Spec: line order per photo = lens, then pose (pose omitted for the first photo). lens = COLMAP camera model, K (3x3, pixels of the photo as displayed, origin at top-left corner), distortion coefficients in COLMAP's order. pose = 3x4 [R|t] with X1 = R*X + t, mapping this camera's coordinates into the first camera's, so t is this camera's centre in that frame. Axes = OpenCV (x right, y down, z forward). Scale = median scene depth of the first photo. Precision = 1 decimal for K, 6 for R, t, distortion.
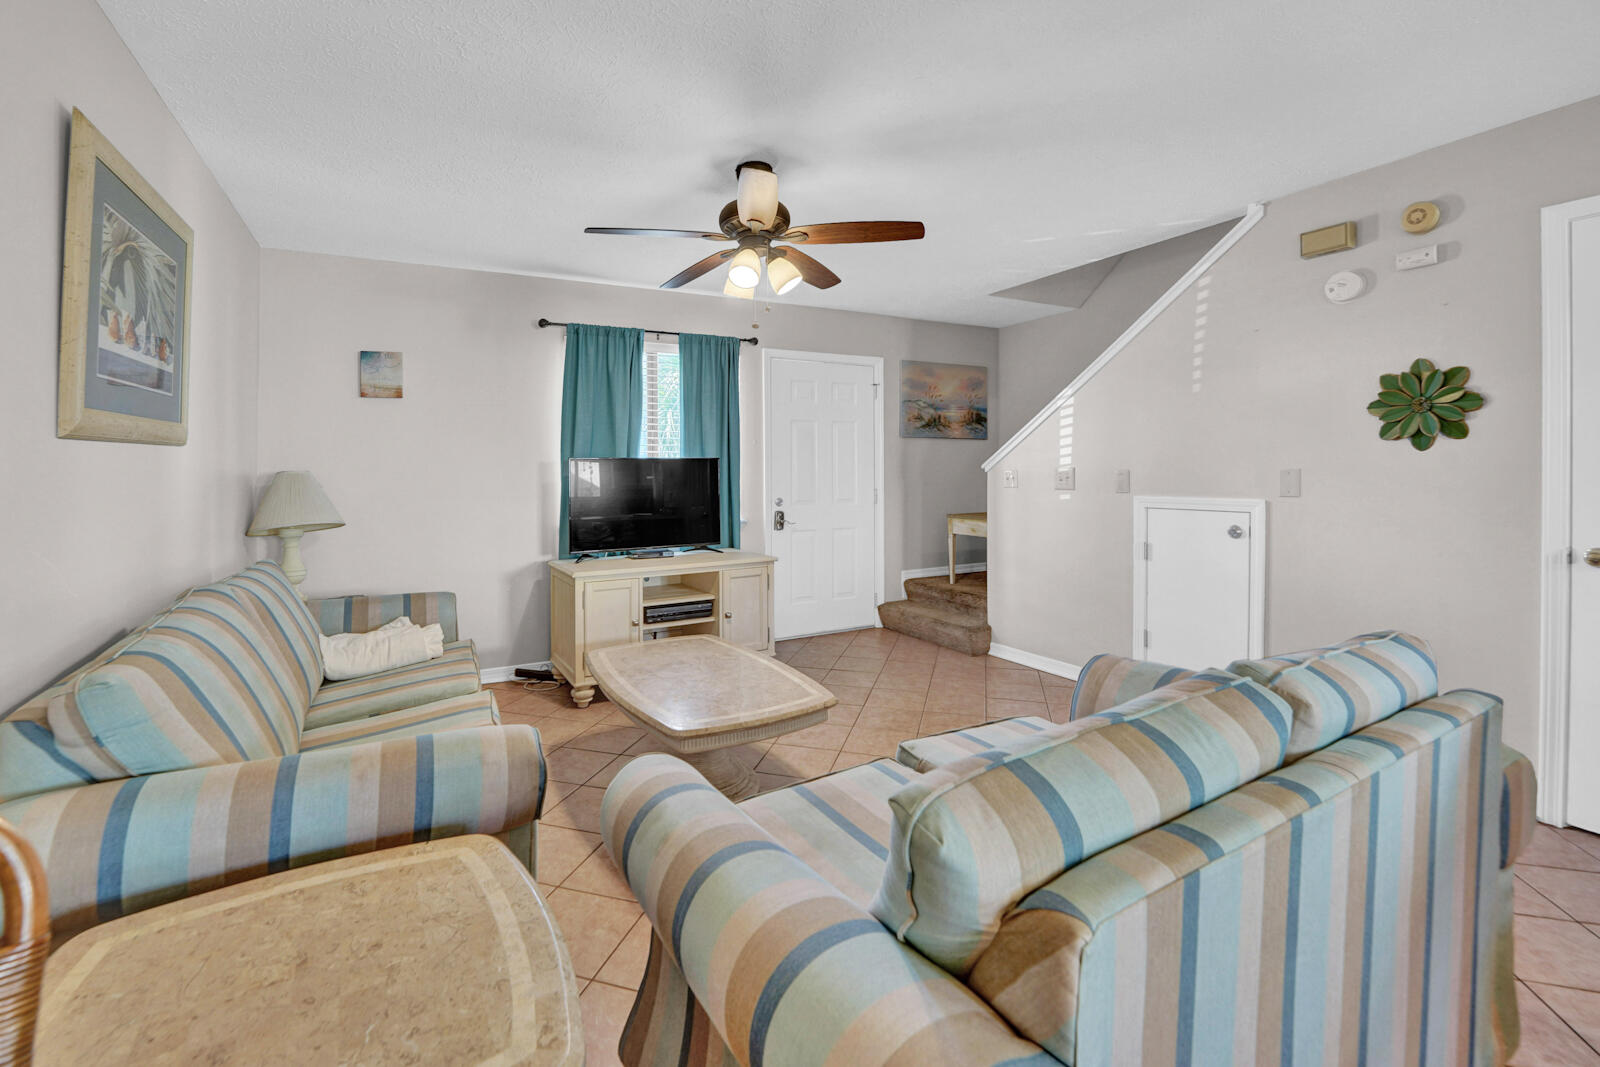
lens RADIAL K [[683.6, 0, 746.6], [0, 683.6, 460.3], [0, 0, 1]] dist [-0.000988, -0.000047]
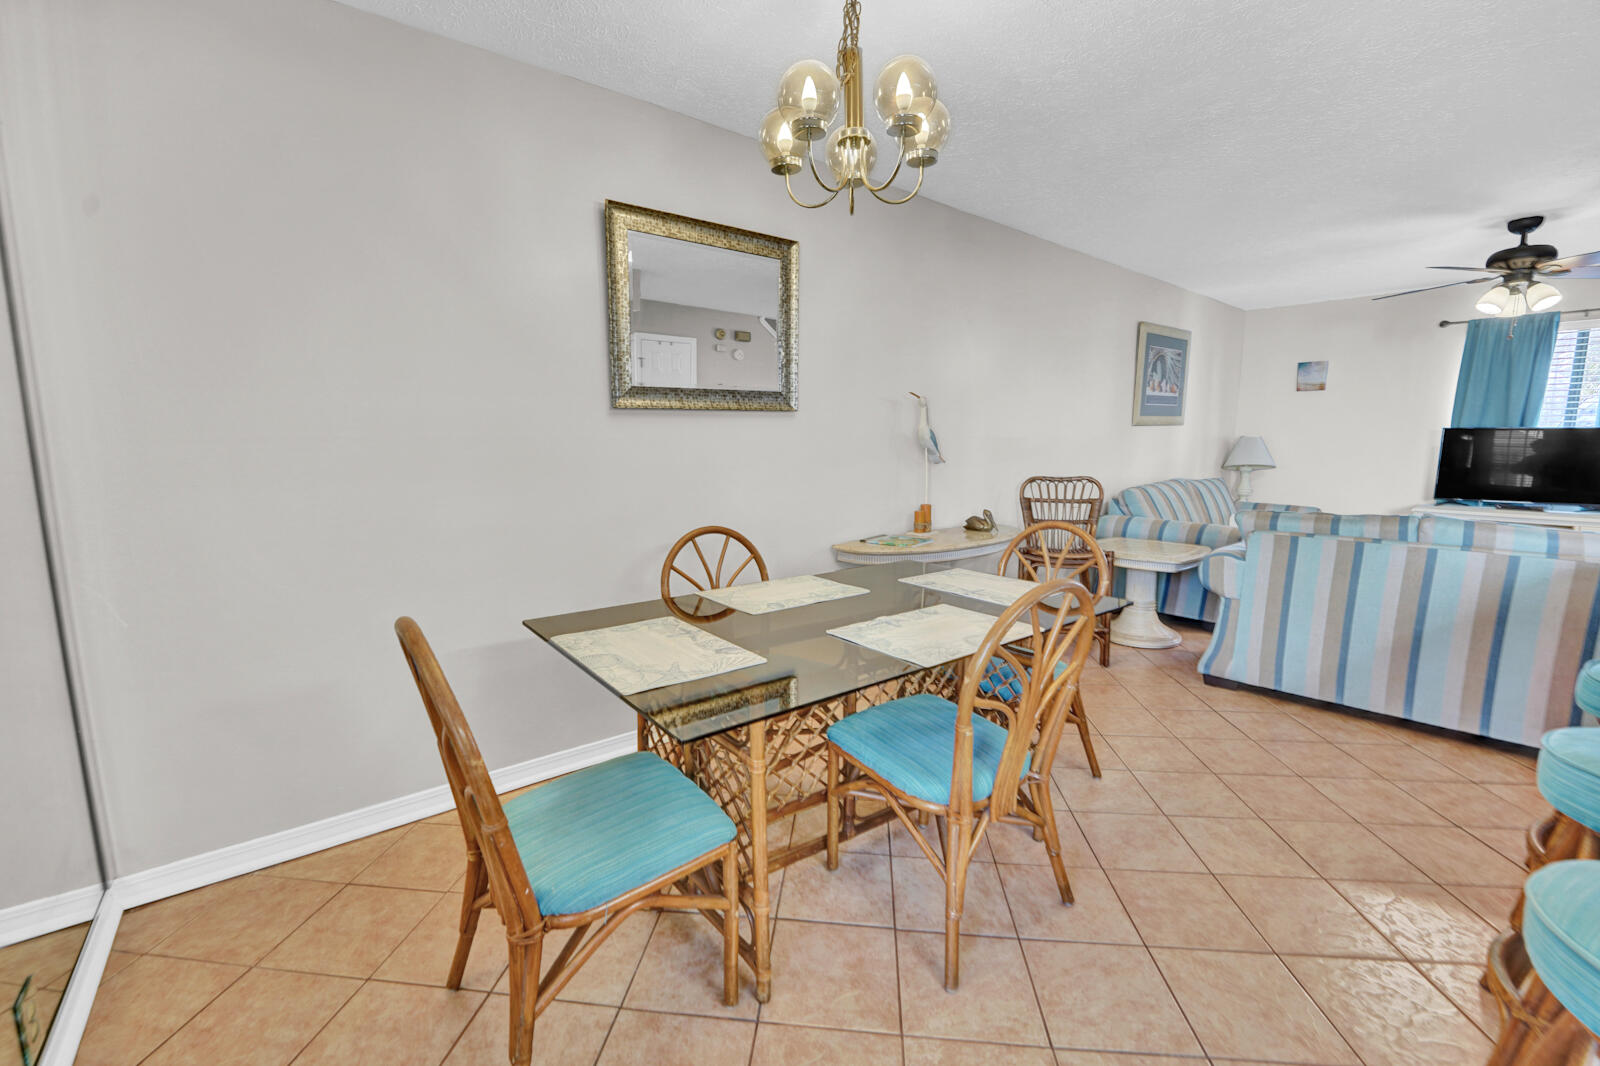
lens RADIAL K [[668.3, 0, 800.0], [0, 668.3, 533.0], [0, 0, 1]] dist [-0.000146, -0.009410]
pose [[0.231575, 0.145112, -0.961933, 0.711775], [0.011365, 0.988341, 0.151832, -0.011042], [0.972751, -0.046093, 0.227225, -0.521850]]
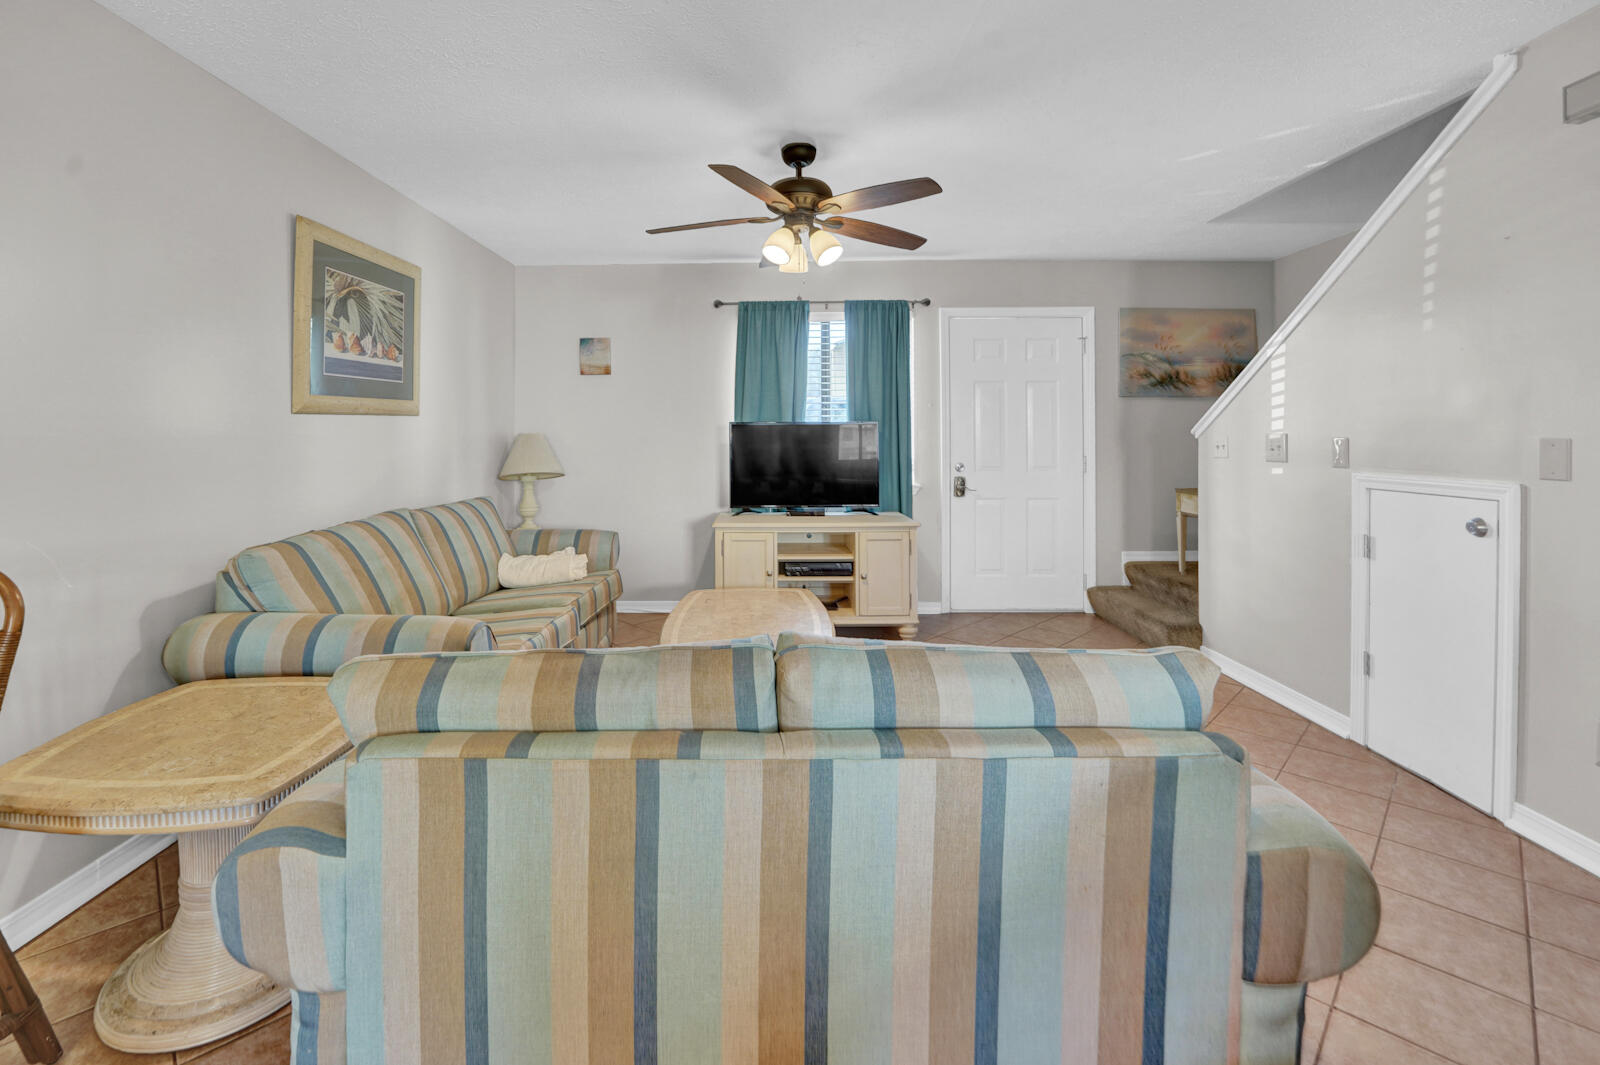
lens RADIAL K [[693.7, 0, 760.0], [0, 693.7, 427.4], [0, 0, 1]] dist [-0.002172, 0.000058]
pose [[0.879282, 0.002431, -0.476296, 0.323280], [0.000745, 0.999979, 0.006480, -0.002495], [0.476301, -0.006053, 0.879261, 0.017442]]
